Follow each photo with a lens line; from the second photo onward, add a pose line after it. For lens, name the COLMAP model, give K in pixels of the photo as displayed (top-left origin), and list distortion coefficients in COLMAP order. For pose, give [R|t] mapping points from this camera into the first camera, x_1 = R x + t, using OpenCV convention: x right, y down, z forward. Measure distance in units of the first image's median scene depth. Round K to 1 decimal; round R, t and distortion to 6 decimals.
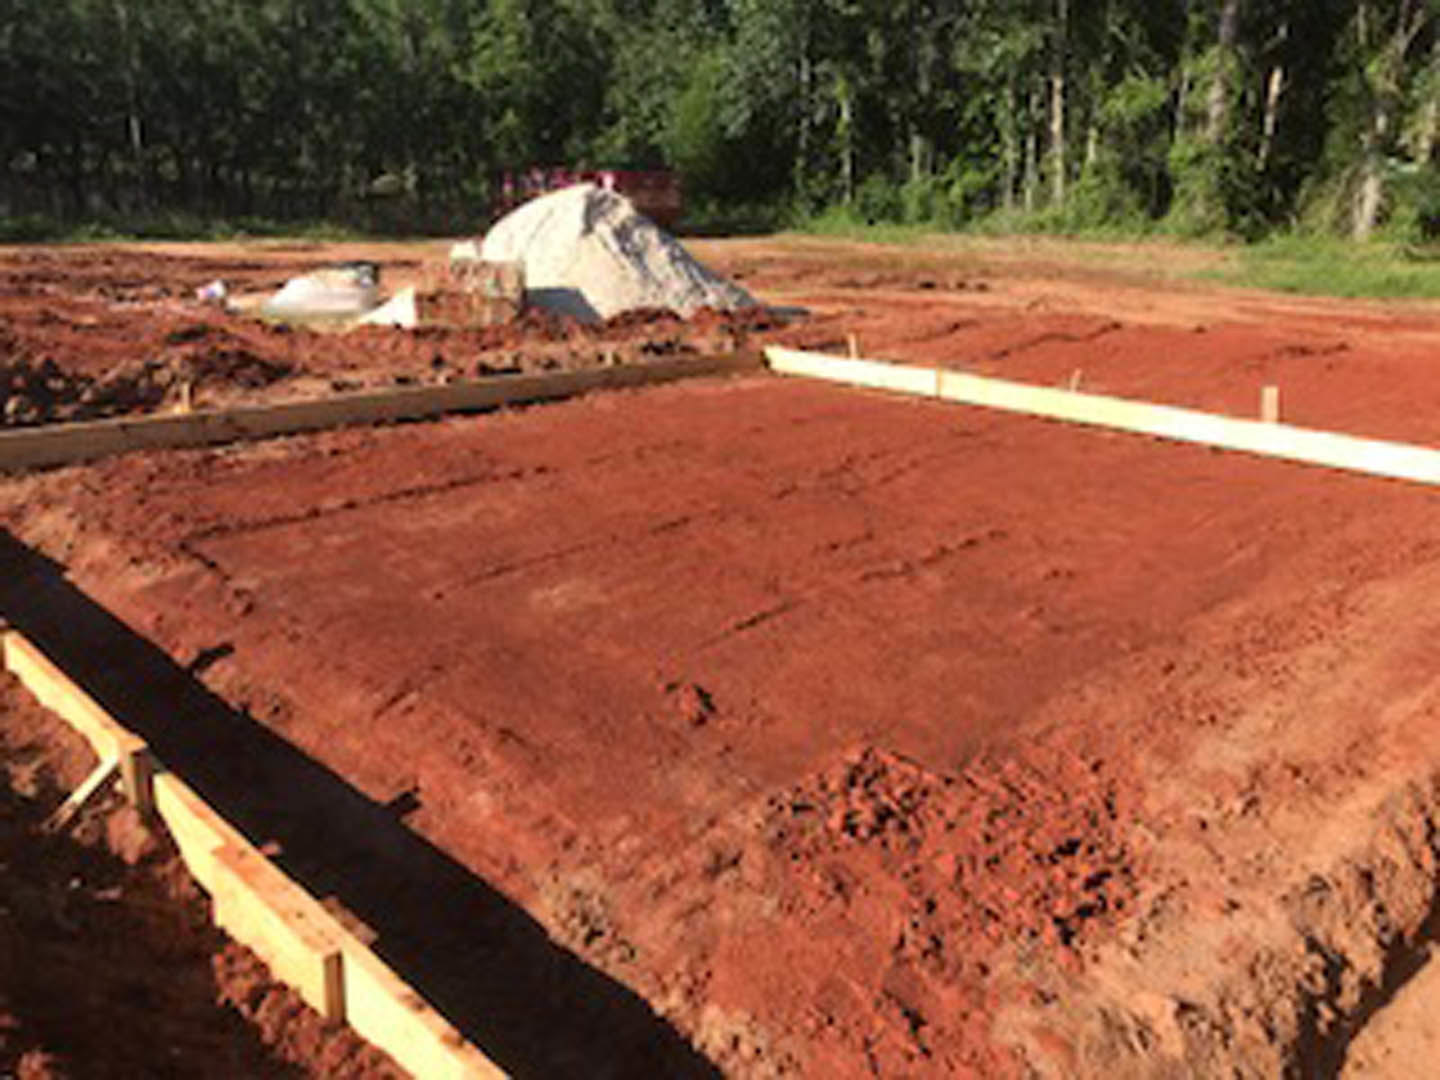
lens RADIAL K [[1193.0, 0, 728.1], [0, 1193.0, 528.9], [0, 0, 1]] dist [0.044628, -0.042573]
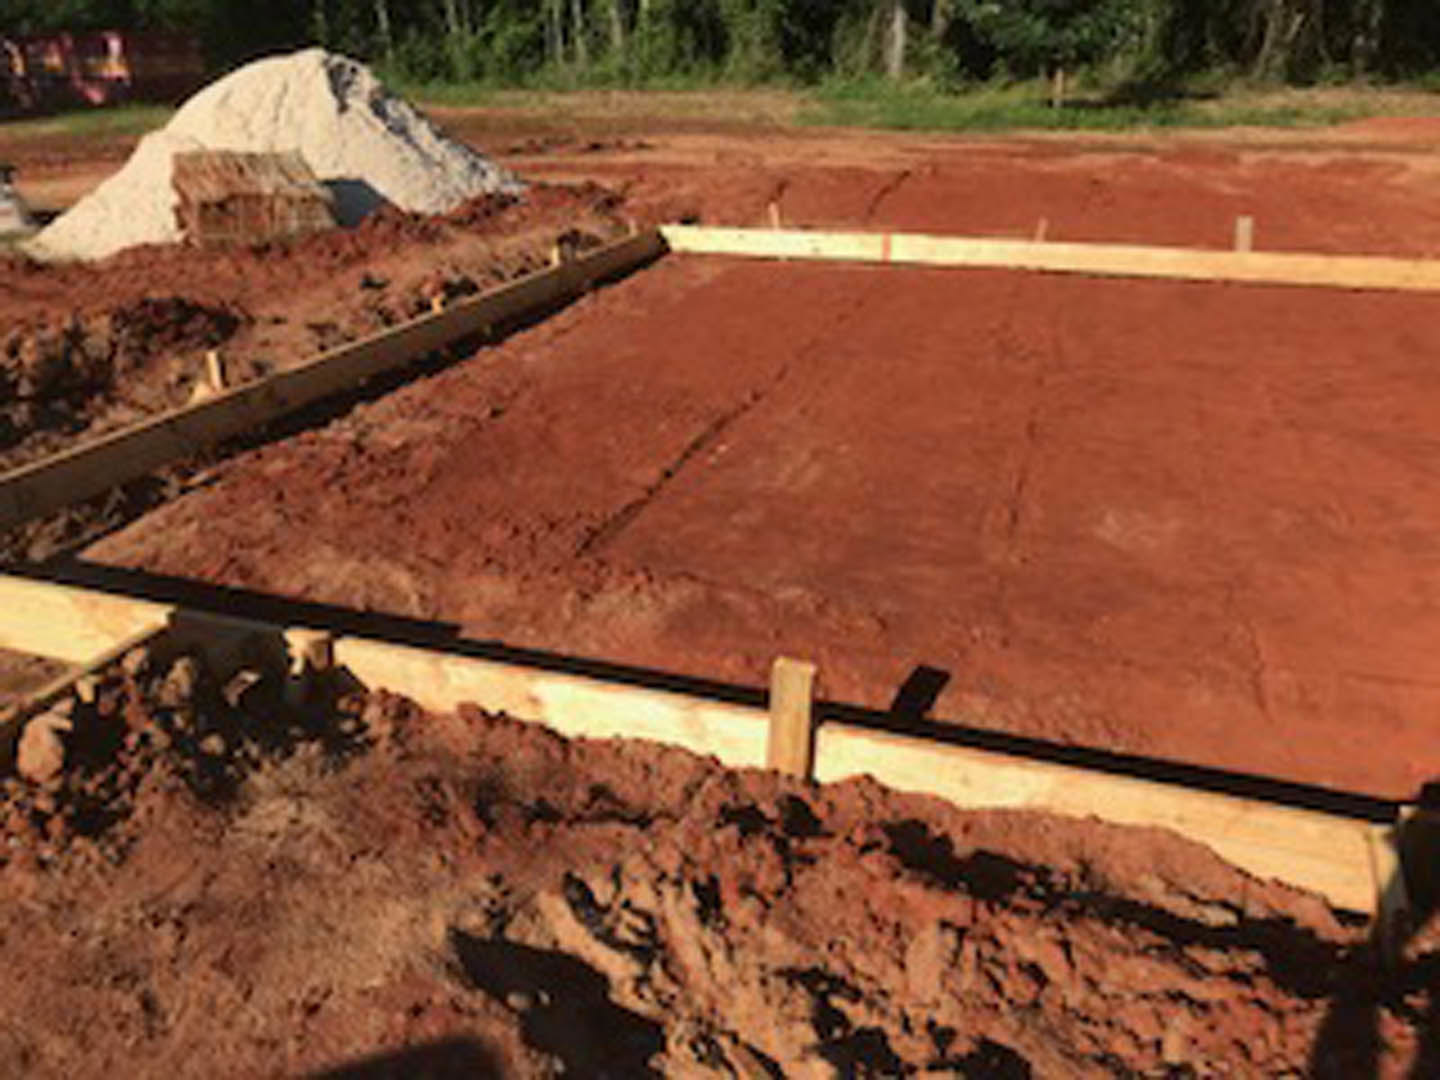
lens RADIAL K [[1193.0, 0, 711.1], [0, 1193.0, 512.8], [0, 0, 1]] dist [0.044628, -0.042573]
pose [[0.908821, -0.186183, 0.373338, -0.309539], [0.148748, 0.980690, 0.126970, -0.047993], [-0.389768, -0.059859, 0.918966, 0.131779]]
